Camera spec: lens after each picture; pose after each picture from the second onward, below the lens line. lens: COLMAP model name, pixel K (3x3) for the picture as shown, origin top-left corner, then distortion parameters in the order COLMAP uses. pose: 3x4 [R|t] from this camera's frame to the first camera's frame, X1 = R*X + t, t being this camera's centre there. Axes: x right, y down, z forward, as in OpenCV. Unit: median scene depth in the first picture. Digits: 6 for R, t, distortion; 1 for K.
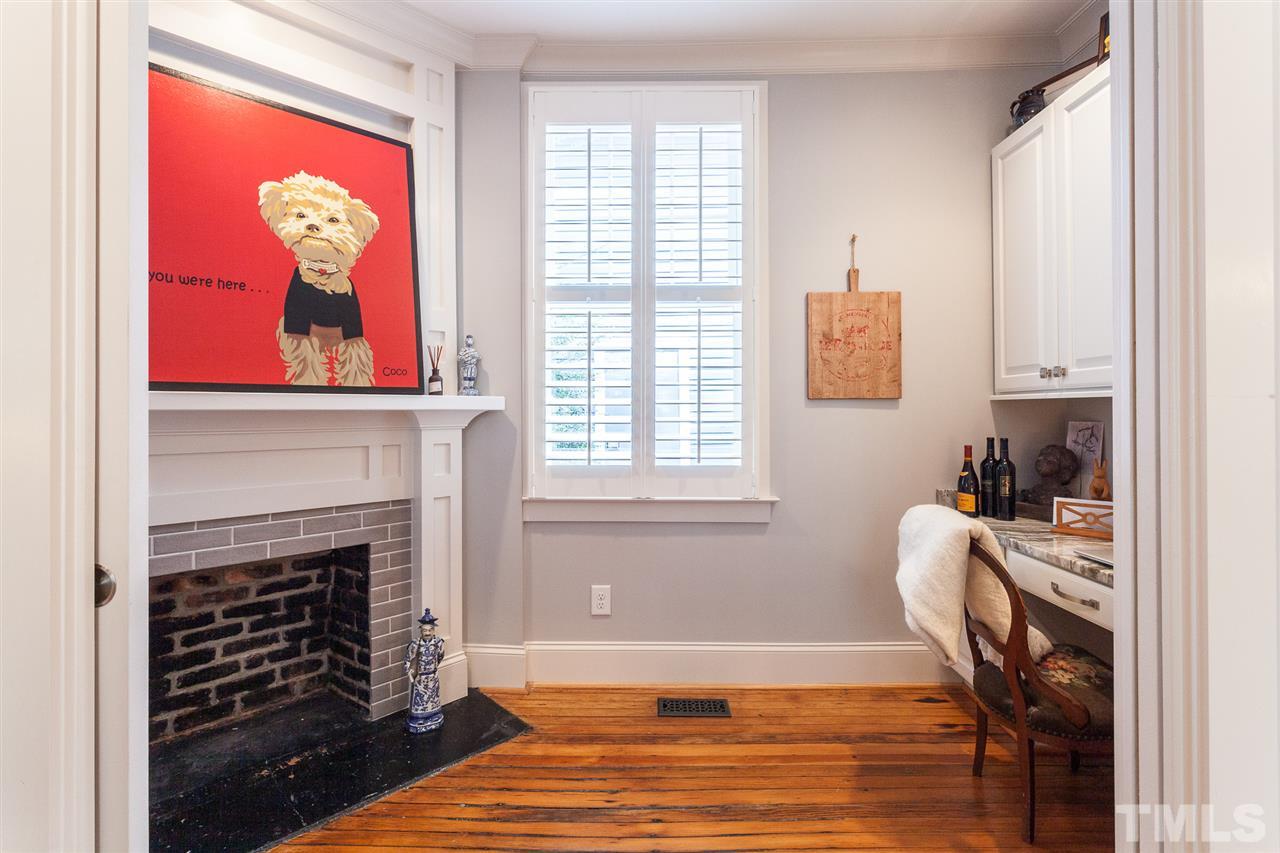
lens RADIAL K [[611.8, 0, 637.7], [0, 611.8, 410.6], [0, 0, 1]] dist [-0.001965, -0.000220]
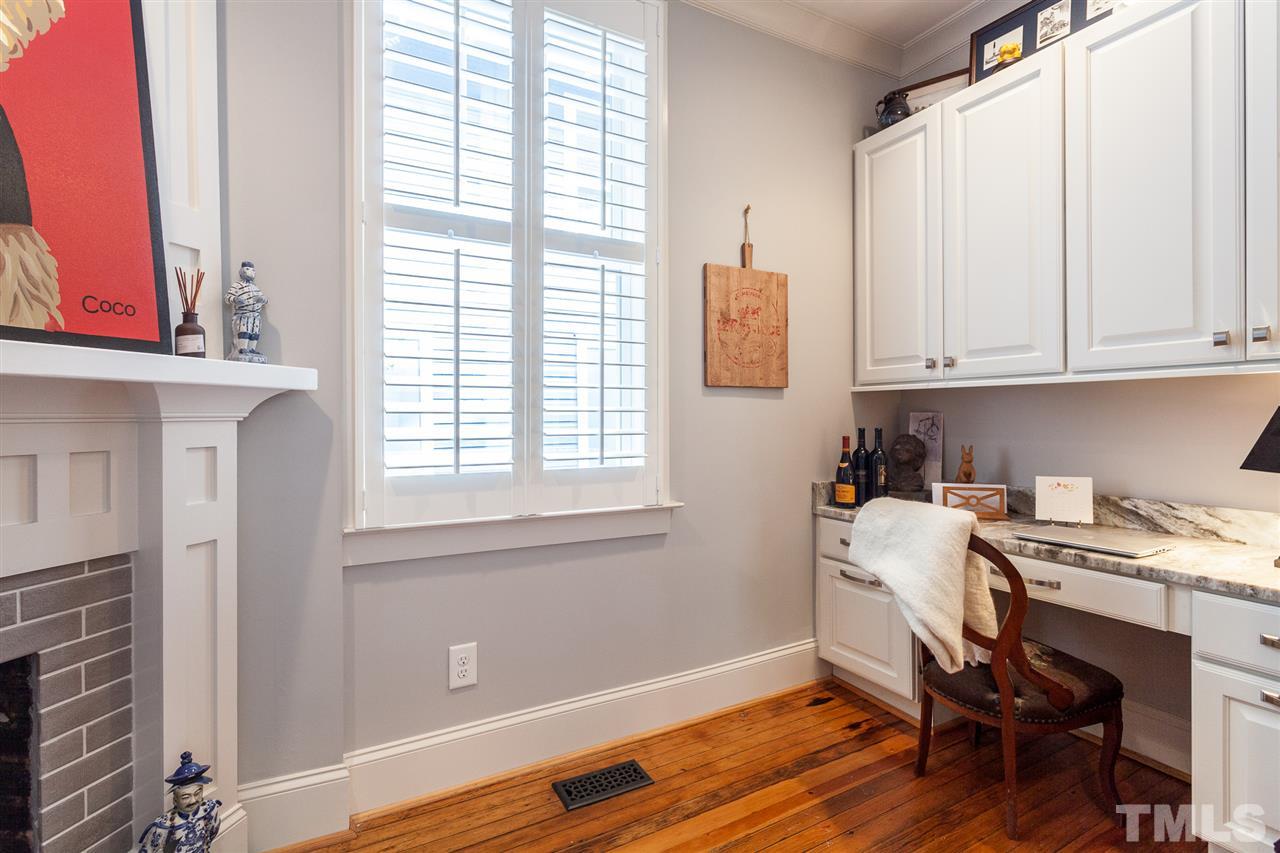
lens RADIAL K [[604.5, 0, 636.6], [0, 604.5, 418.2], [0, 0, 1]] dist [-0.000313, -0.000205]
pose [[0.869814, -0.001191, 0.493378, -0.238065], [-0.000732, 0.999993, 0.003705, 0.024407], [-0.493379, -0.003583, 0.869807, 0.312881]]
